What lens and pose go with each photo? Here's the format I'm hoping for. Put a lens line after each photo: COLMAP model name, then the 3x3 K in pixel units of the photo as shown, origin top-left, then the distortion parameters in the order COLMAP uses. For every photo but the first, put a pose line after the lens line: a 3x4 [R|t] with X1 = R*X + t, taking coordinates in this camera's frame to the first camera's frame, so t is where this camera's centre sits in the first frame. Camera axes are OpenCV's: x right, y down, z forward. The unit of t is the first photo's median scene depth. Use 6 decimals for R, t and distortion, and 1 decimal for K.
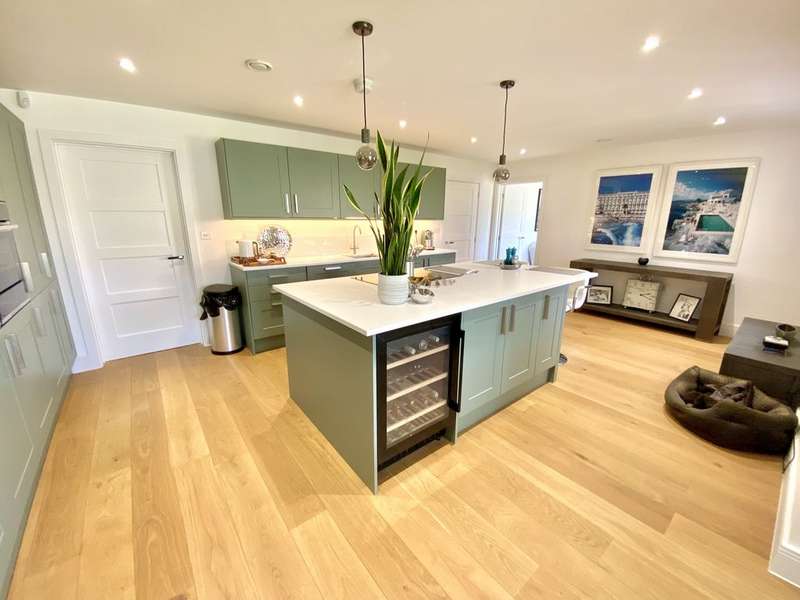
lens RADIAL K [[326.0, 0, 396.0], [0, 326.0, 298.2], [0, 0, 1]] dist [0.003241, -0.005778]
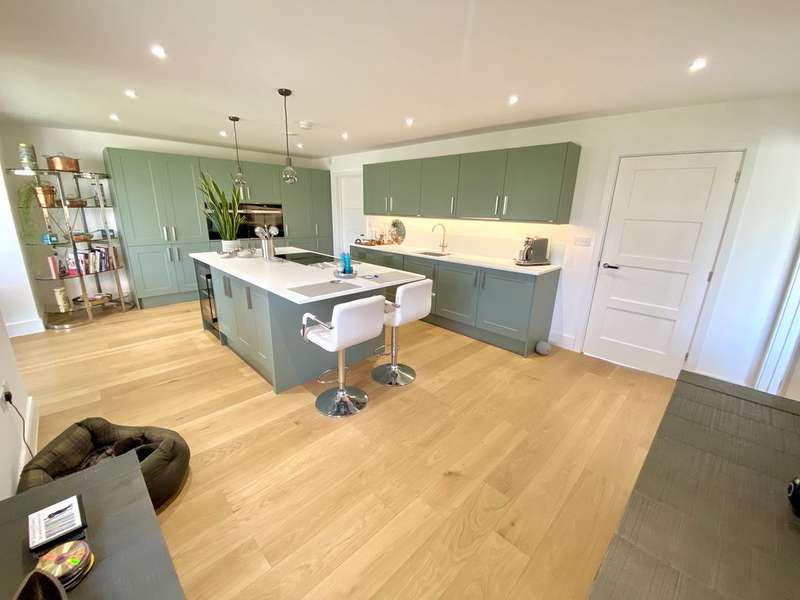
lens RADIAL K [[326.0, 0, 398.4], [0, 326.0, 297.6], [0, 0, 1]] dist [0.003241, -0.005778]
pose [[0.113877, 0.260429, -0.958754, 1.147858], [-0.269285, 0.936997, 0.222535, -0.252591], [0.956304, 0.232836, 0.176832, 0.949298]]
